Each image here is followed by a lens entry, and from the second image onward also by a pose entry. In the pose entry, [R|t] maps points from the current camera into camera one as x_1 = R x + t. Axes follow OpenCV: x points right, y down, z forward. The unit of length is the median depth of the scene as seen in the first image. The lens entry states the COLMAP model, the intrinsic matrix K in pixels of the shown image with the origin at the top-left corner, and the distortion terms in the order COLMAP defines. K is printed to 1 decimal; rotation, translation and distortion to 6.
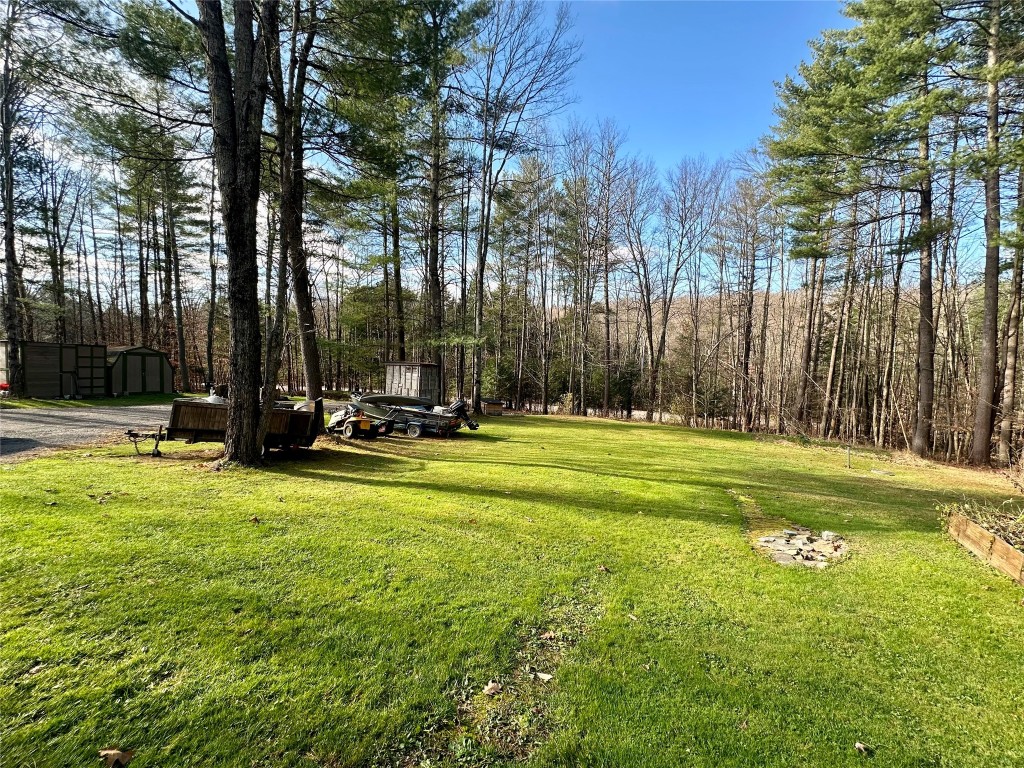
lens RADIAL K [[409.0, 0, 513.5], [0, 409.0, 384.1], [0, 0, 1]] dist [0.000120, 0.000463]
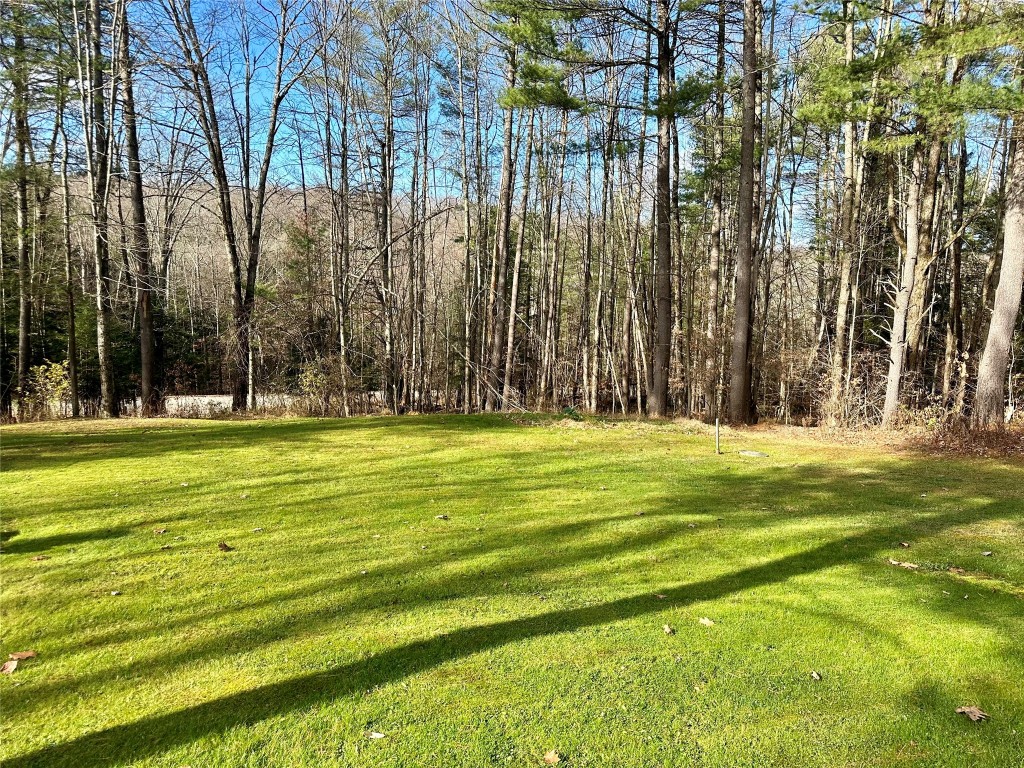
lens RADIAL K [[716.2, 0, 513.5], [0, 716.2, 380.5], [0, 0, 1]] dist [0.022969, -0.031216]
pose [[0.695167, -0.069260, 0.715504, -0.069270], [0.033791, 0.997396, 0.063716, 0.018002], [-0.718054, -0.020116, 0.695697, 0.327668]]
